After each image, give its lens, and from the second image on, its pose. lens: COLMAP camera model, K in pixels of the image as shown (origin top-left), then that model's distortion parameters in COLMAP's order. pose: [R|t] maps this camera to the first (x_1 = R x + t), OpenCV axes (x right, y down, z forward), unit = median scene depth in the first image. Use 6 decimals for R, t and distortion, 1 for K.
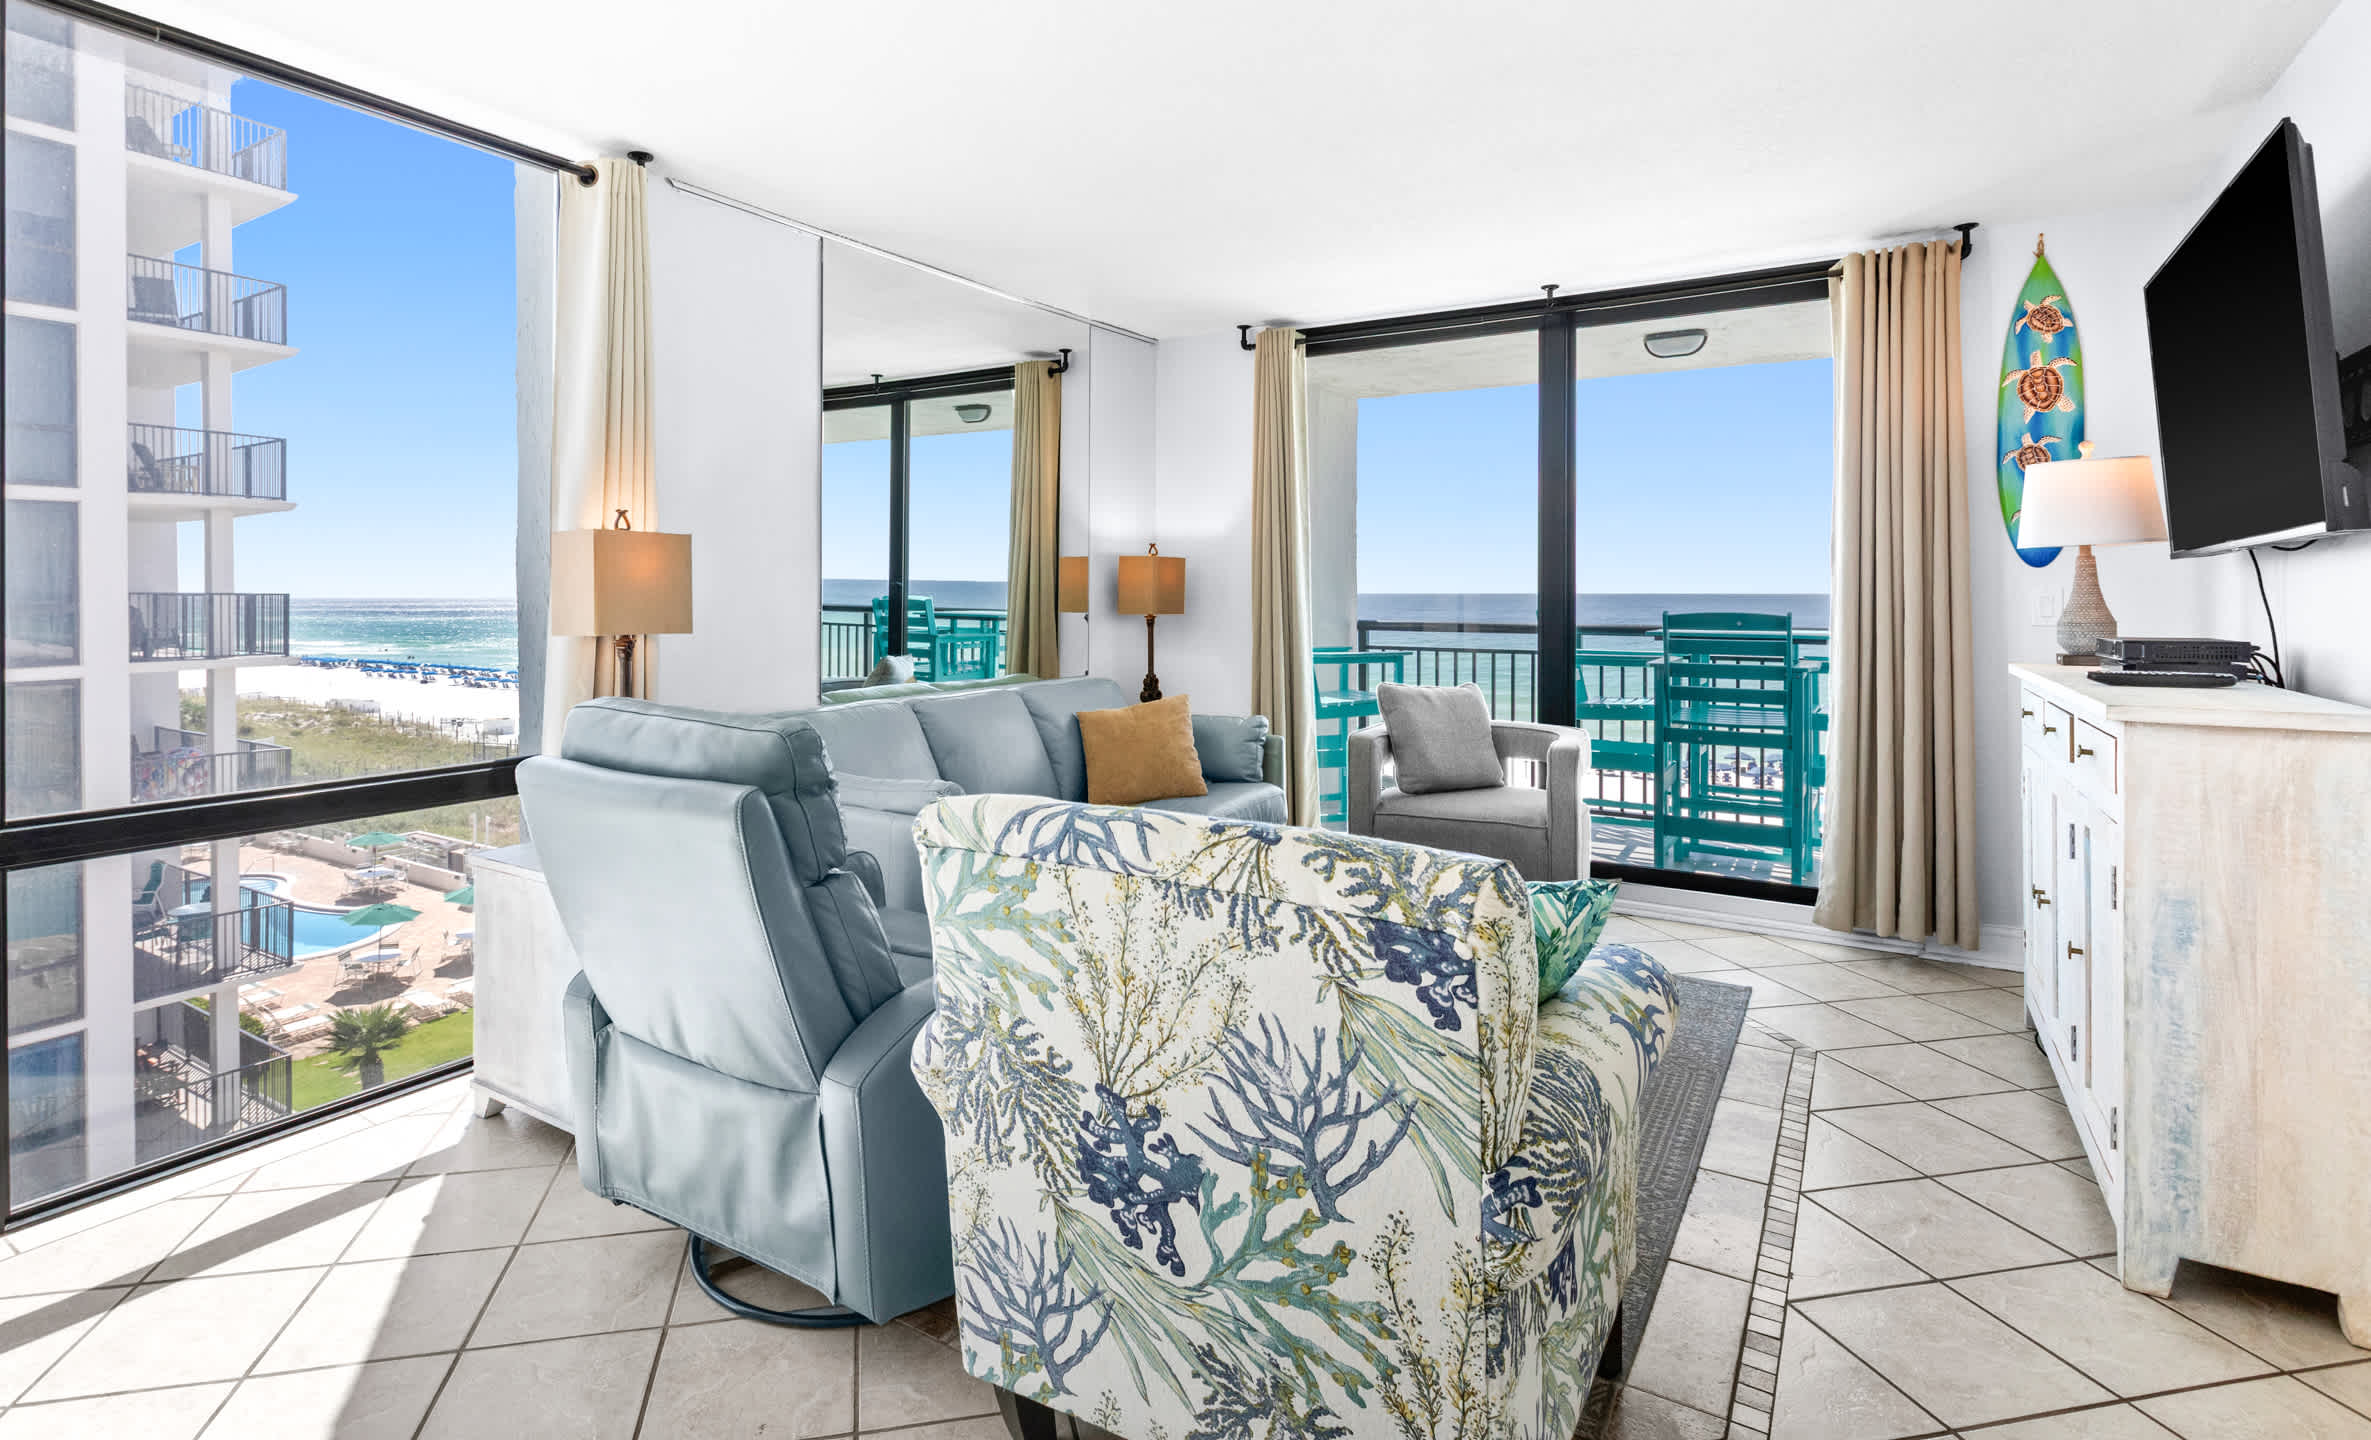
lens RADIAL K [[1144.0, 0, 1117.1], [0, 1144.0, 599.9], [0, 0, 1]] dist [0.005983, -0.000628]
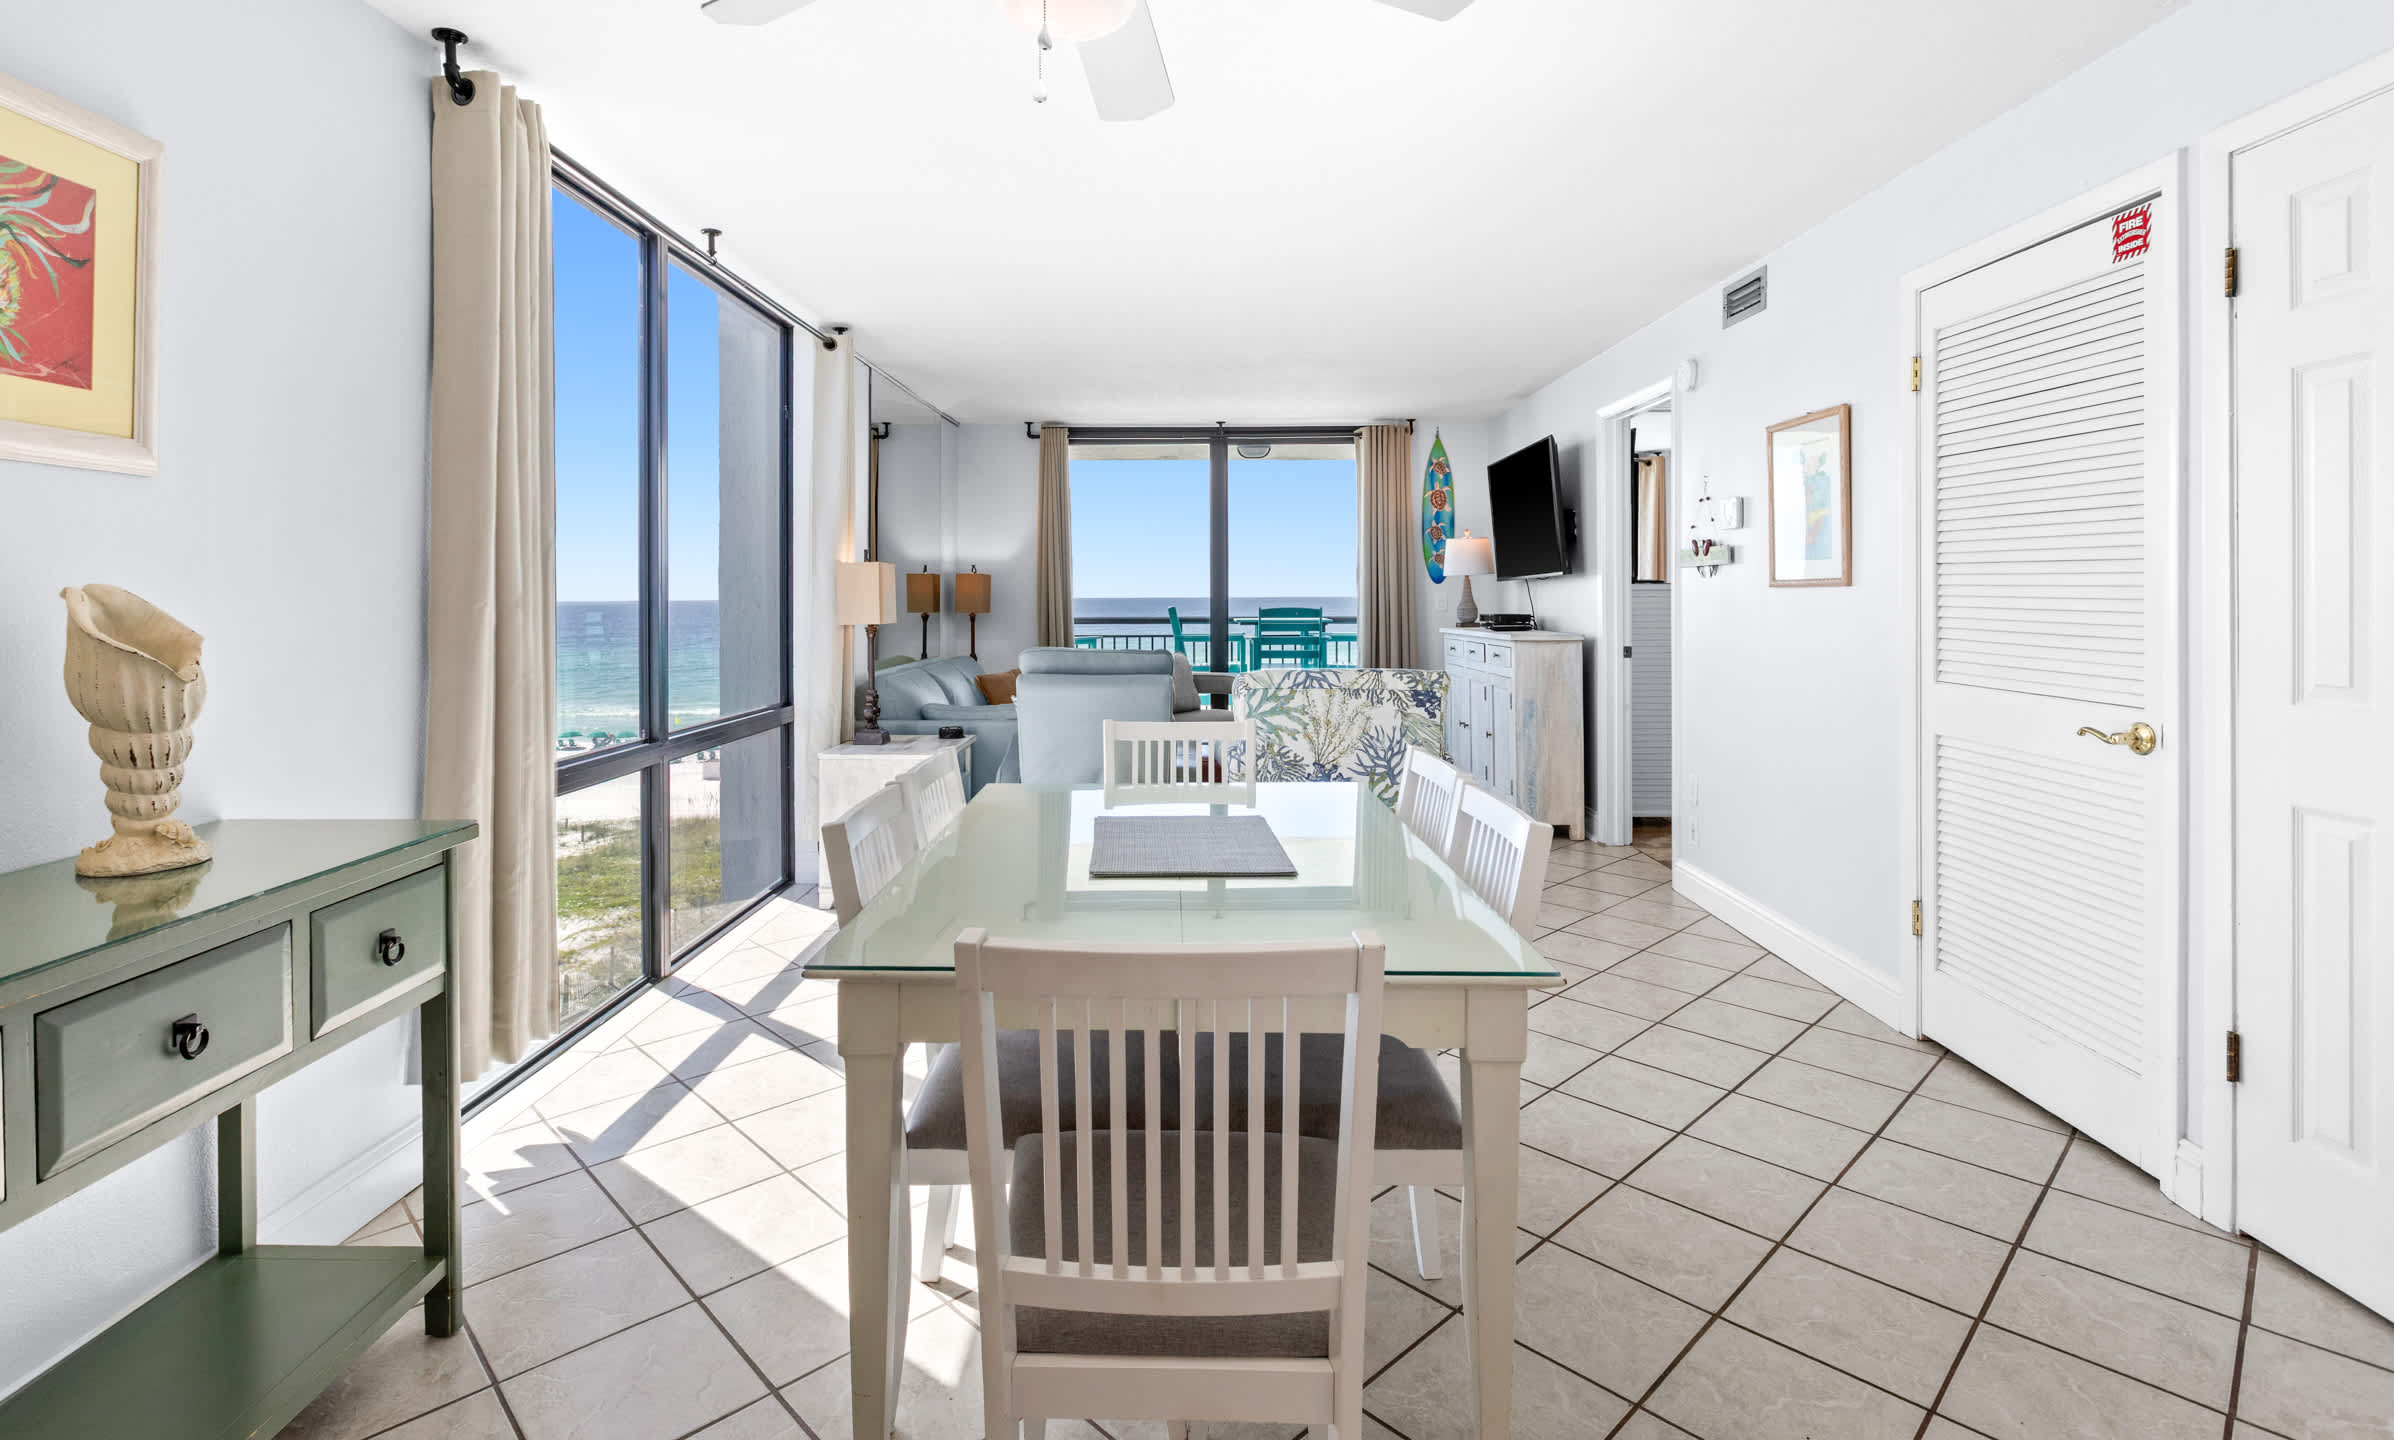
lens RADIAL K [[1089.8, 0, 1195.4], [0, 1089.8, 586.9], [0, 0, 1]] dist [0.005105, -0.000742]
pose [[0.840098, -0.000651, 0.542434, -0.661921], [0.009802, 0.999854, -0.013982, 0.001616], [-0.542346, 0.017063, 0.839982, -0.444645]]
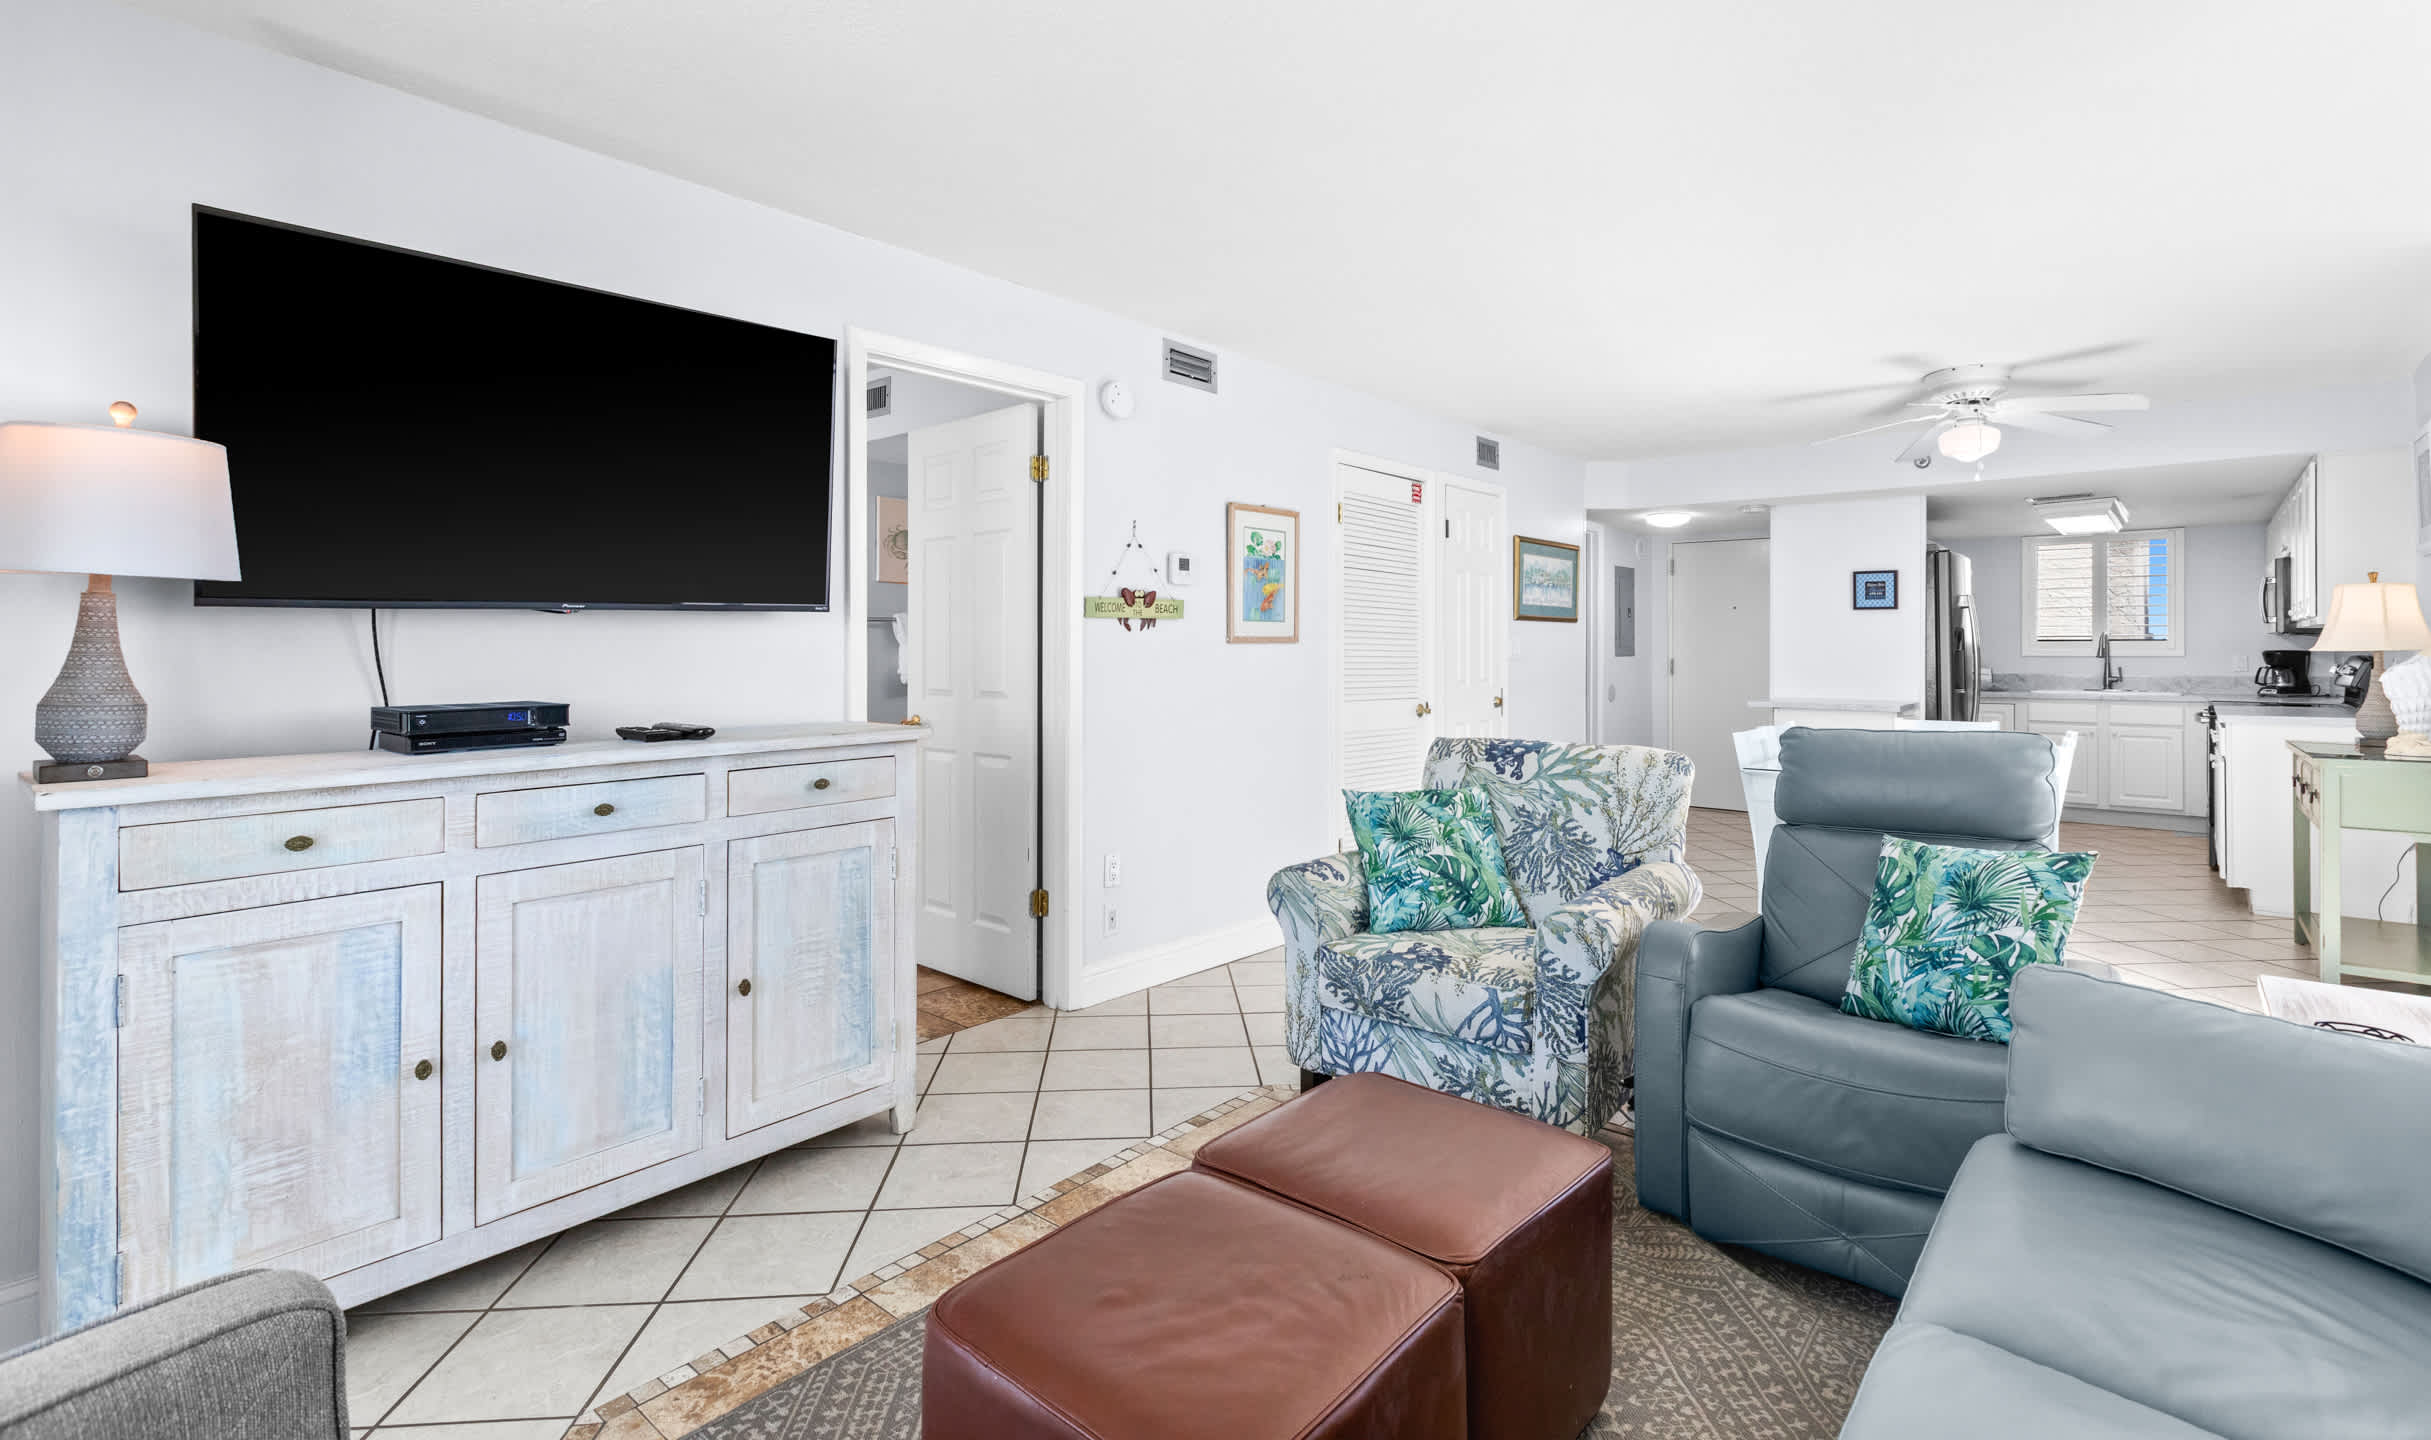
lens RADIAL K [[1133.1, 0, 1217.1], [0, 1133.1, 640.6], [0, 0, 1]] dist [0.002633, 0.000296]
pose [[-0.990223, -0.000357, 0.139493, 0.157077], [0.000201, 0.999992, 0.003987, -0.013922], [-0.139493, 0.003976, -0.990215, 1.253255]]
